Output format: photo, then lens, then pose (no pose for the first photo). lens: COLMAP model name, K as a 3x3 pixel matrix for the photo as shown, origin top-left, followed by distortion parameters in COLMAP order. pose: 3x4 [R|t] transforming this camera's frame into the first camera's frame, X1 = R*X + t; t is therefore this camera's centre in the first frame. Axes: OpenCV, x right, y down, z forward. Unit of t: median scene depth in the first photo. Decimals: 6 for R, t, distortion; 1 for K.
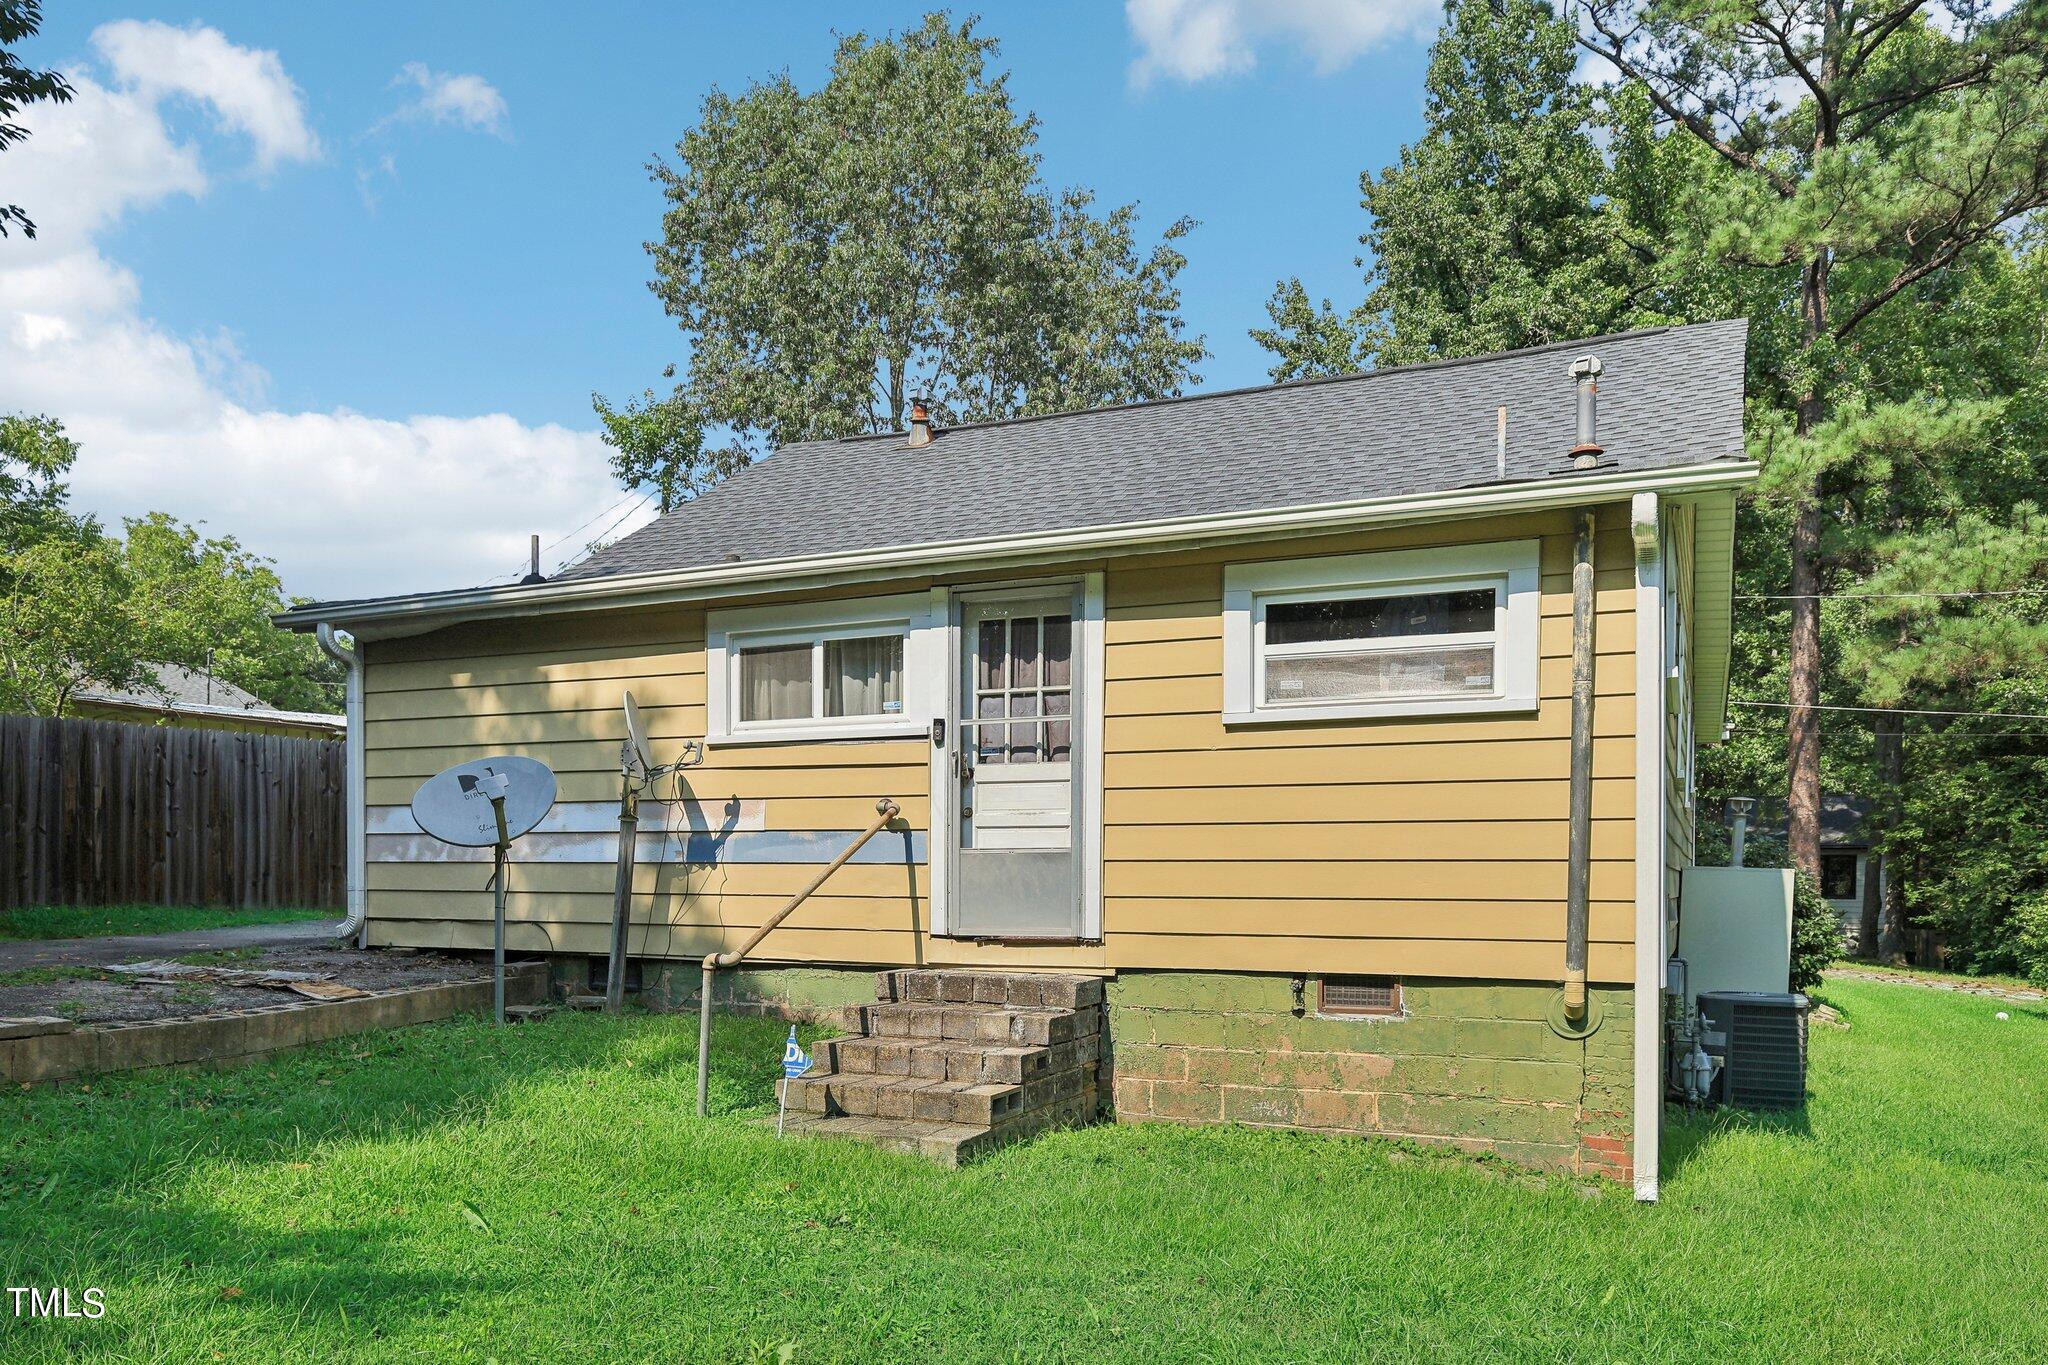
lens RADIAL K [[1421.4, 0, 1022.9], [0, 1421.4, 679.4], [0, 0, 1]] dist [-0.002669, -0.006581]
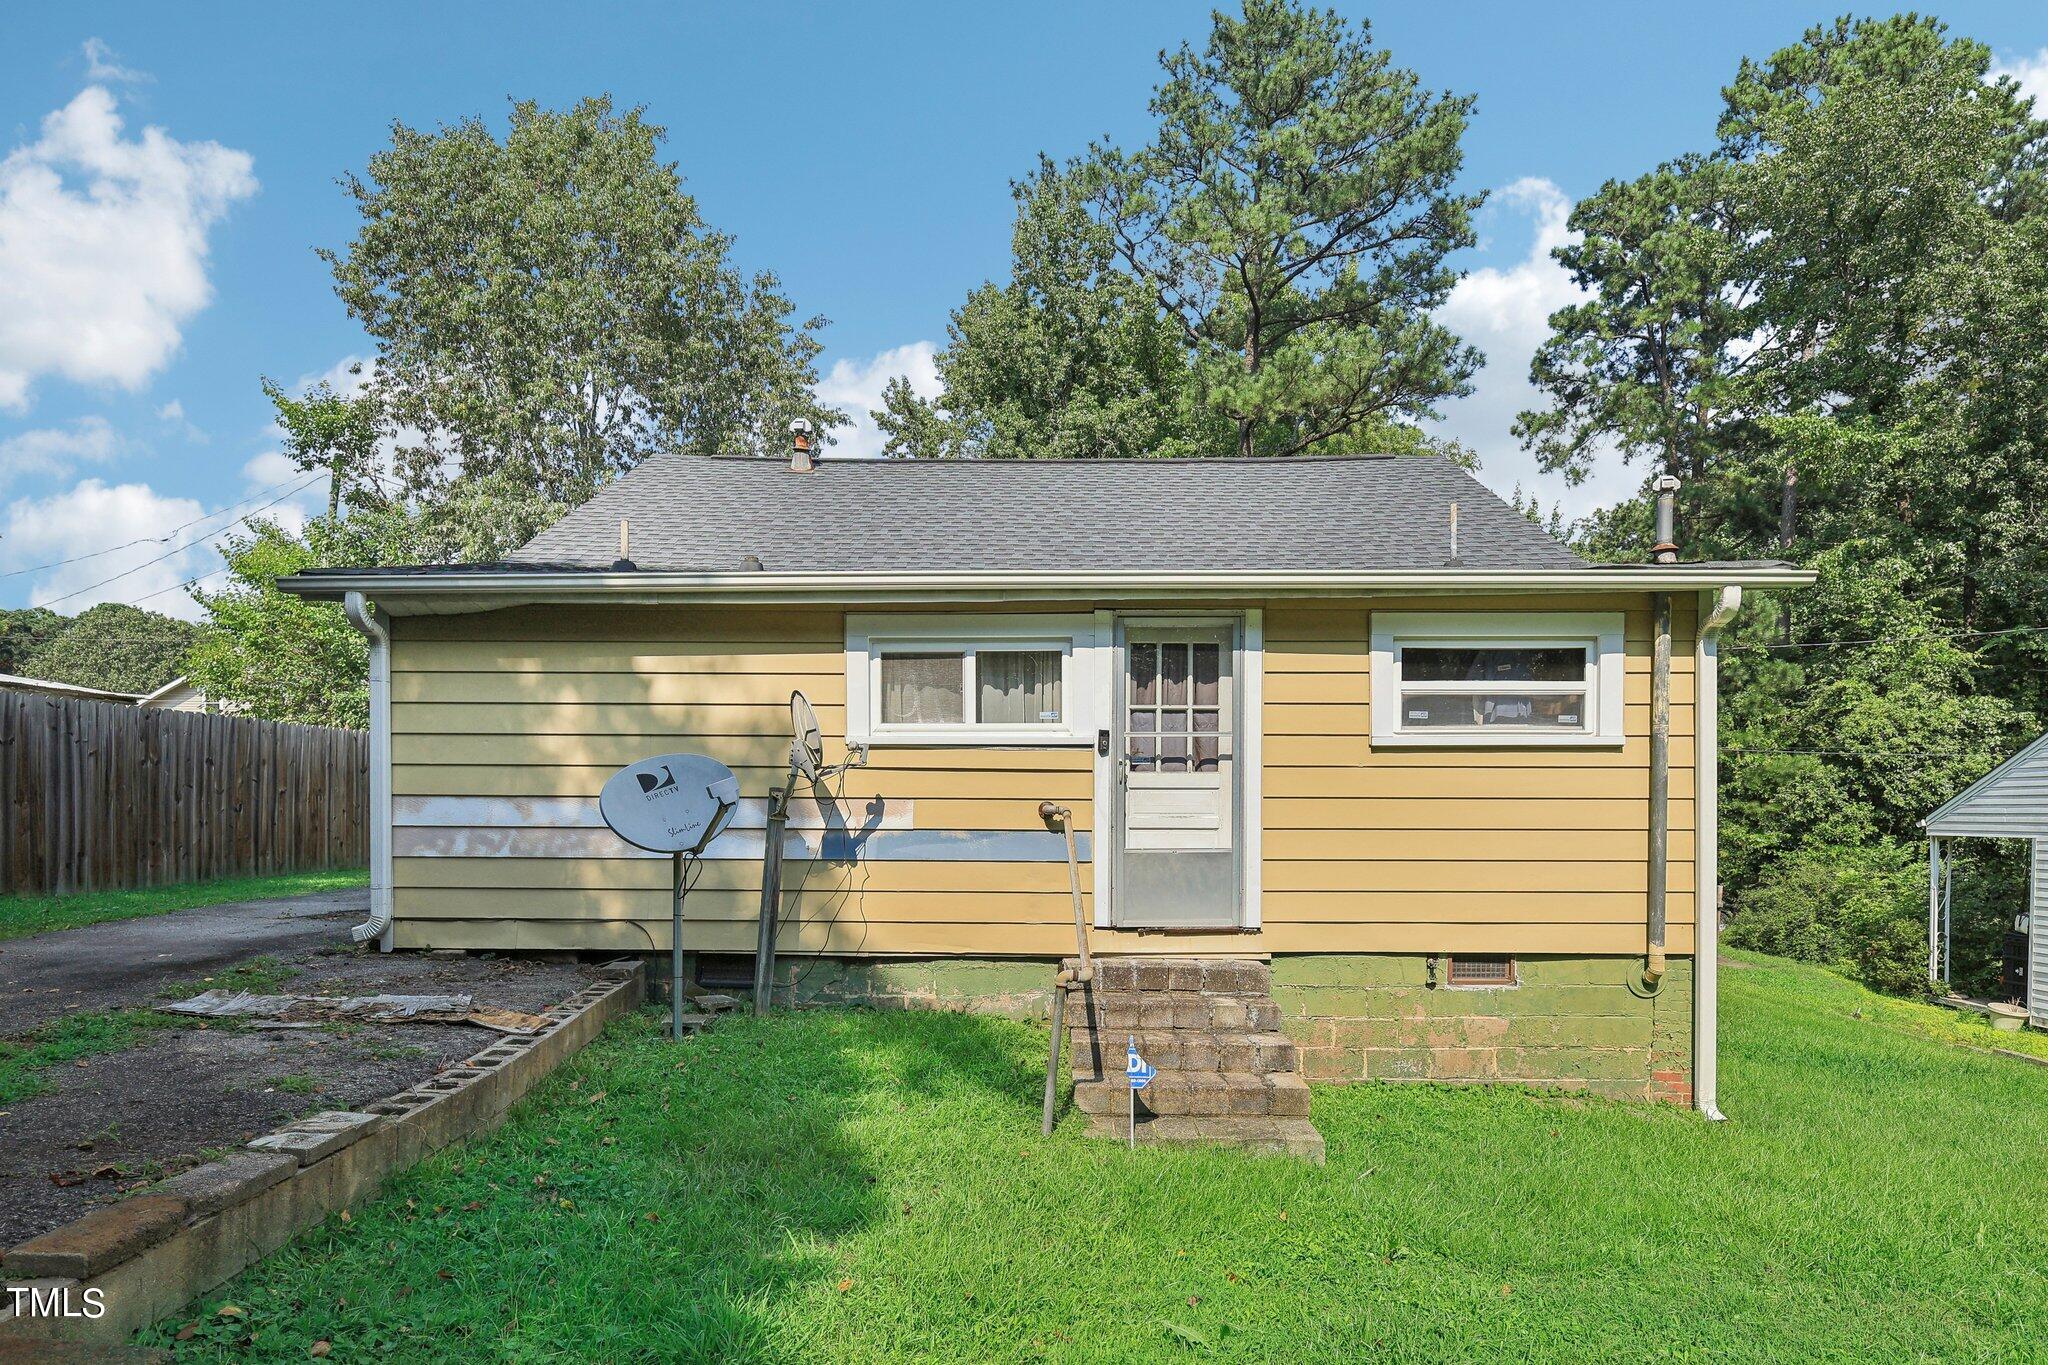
lens RADIAL K [[1058.4, 0, 1023.5], [0, 1058.4, 689.2], [0, 0, 1]] dist [-0.002690, -0.000727]
pose [[0.922838, 0.046845, 0.382329, -0.426175], [-0.052323, 0.998622, 0.003936, -0.003758], [-0.381618, -0.023637, 0.924018, 0.263985]]
